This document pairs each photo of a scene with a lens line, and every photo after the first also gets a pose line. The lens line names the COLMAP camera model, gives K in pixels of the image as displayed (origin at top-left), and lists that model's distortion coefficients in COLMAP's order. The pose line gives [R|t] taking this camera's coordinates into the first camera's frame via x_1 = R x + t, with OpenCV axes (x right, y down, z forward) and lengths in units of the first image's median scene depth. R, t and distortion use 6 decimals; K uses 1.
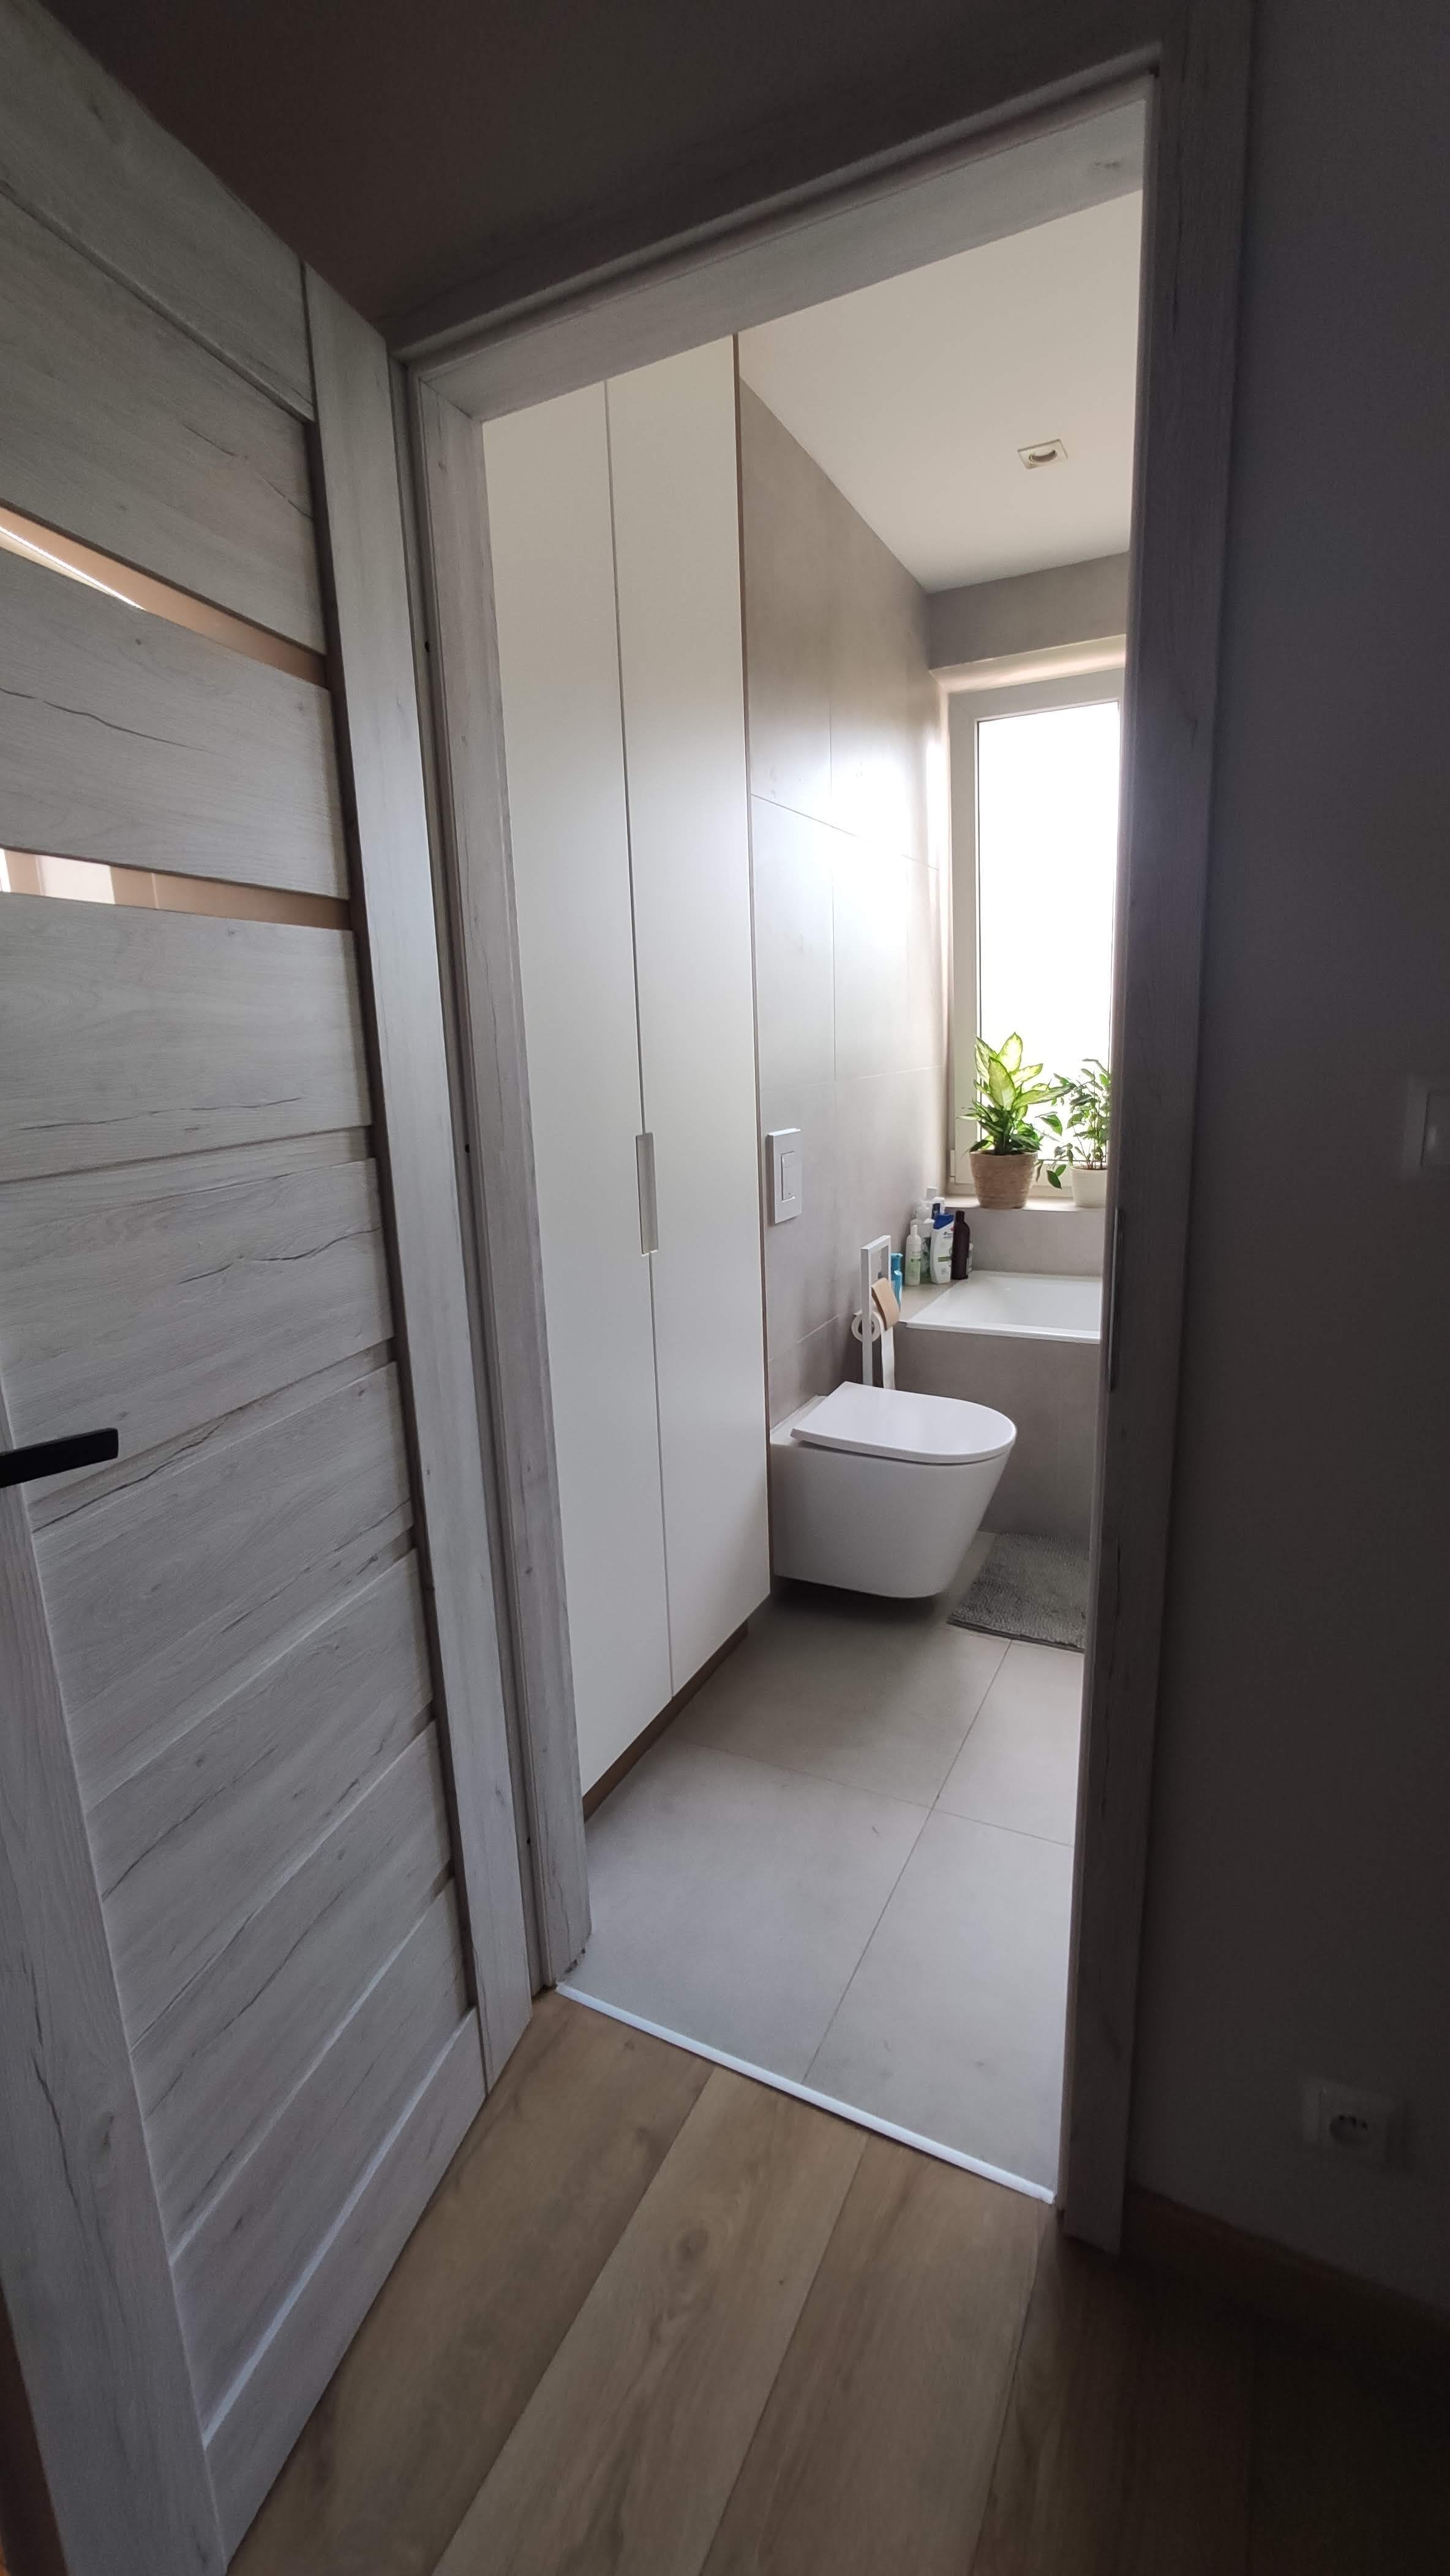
lens RADIAL K [[1121.8, 0, 716.5], [0, 1121.8, 1293.9], [0, 0, 1]] dist [-0.051719, 0.037400]
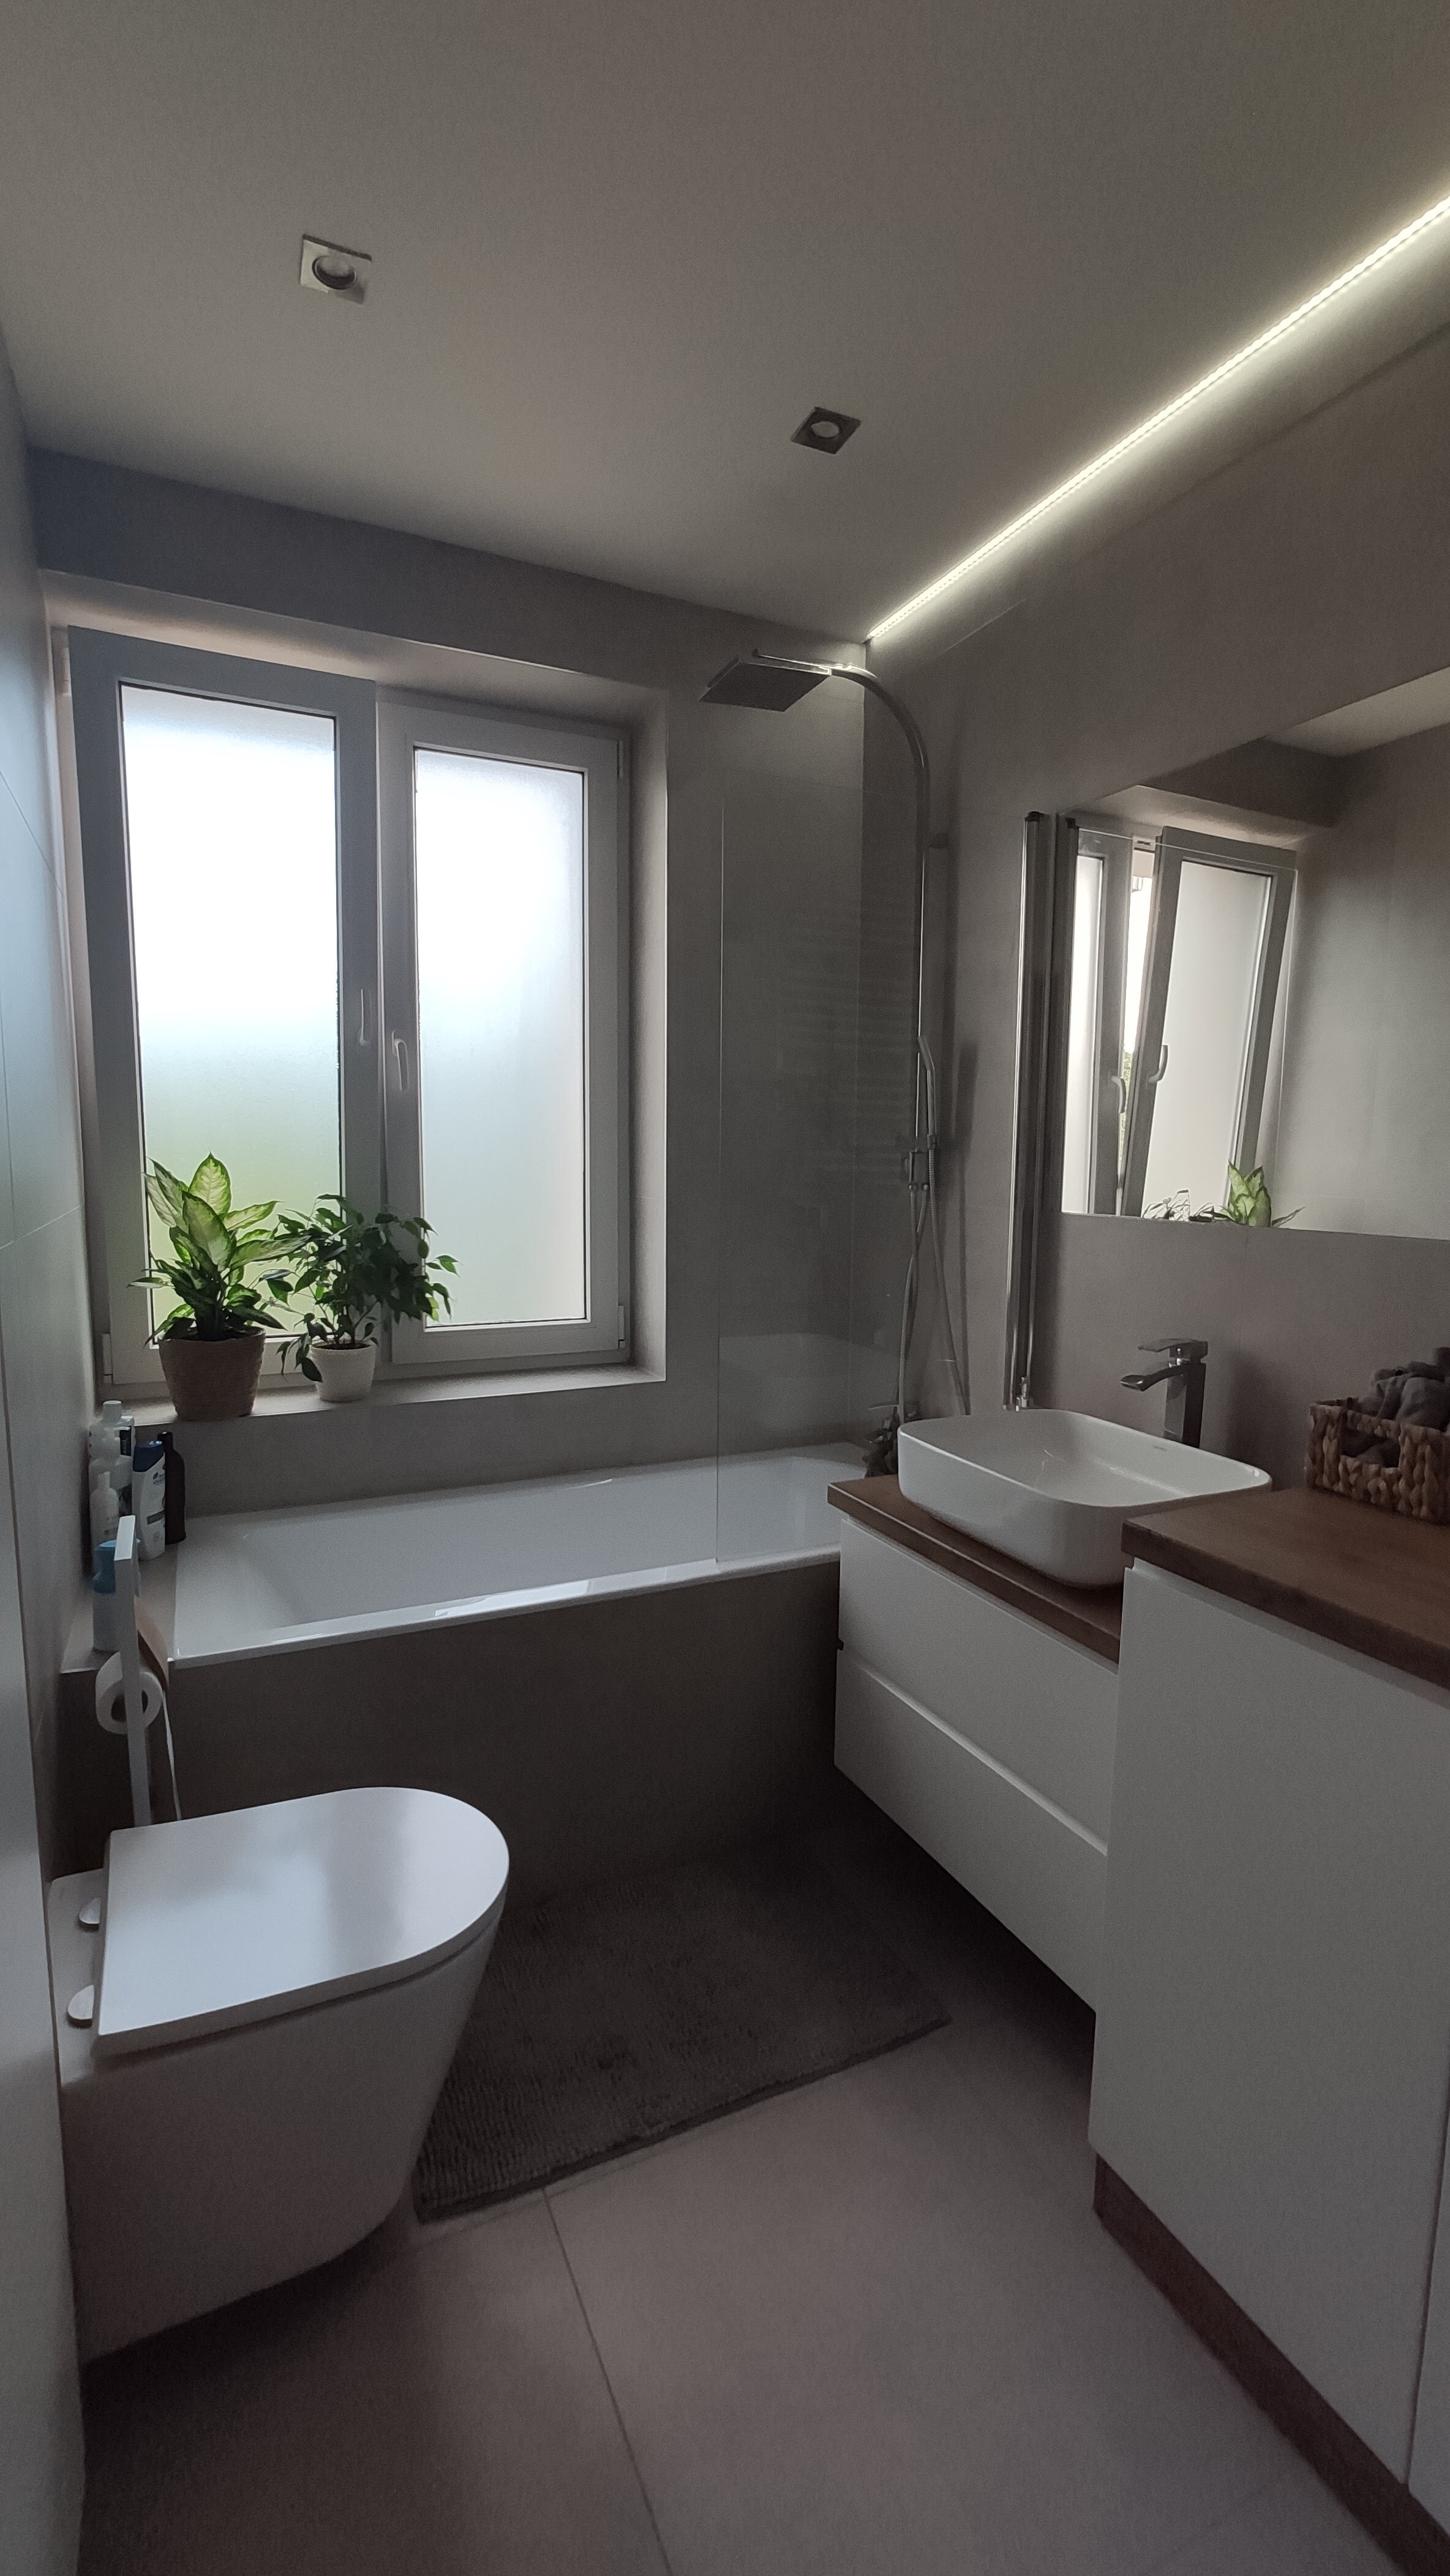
lens RADIAL K [[1121.8, 0, 716.5], [0, 1121.8, 1293.9], [0, 0, 1]] dist [-0.051719, 0.037400]
pose [[0.618419, -0.057826, 0.783718, -0.073399], [0.147971, 0.988019, -0.043861, -0.078870], [-0.771792, 0.143092, 0.619566, 0.366732]]
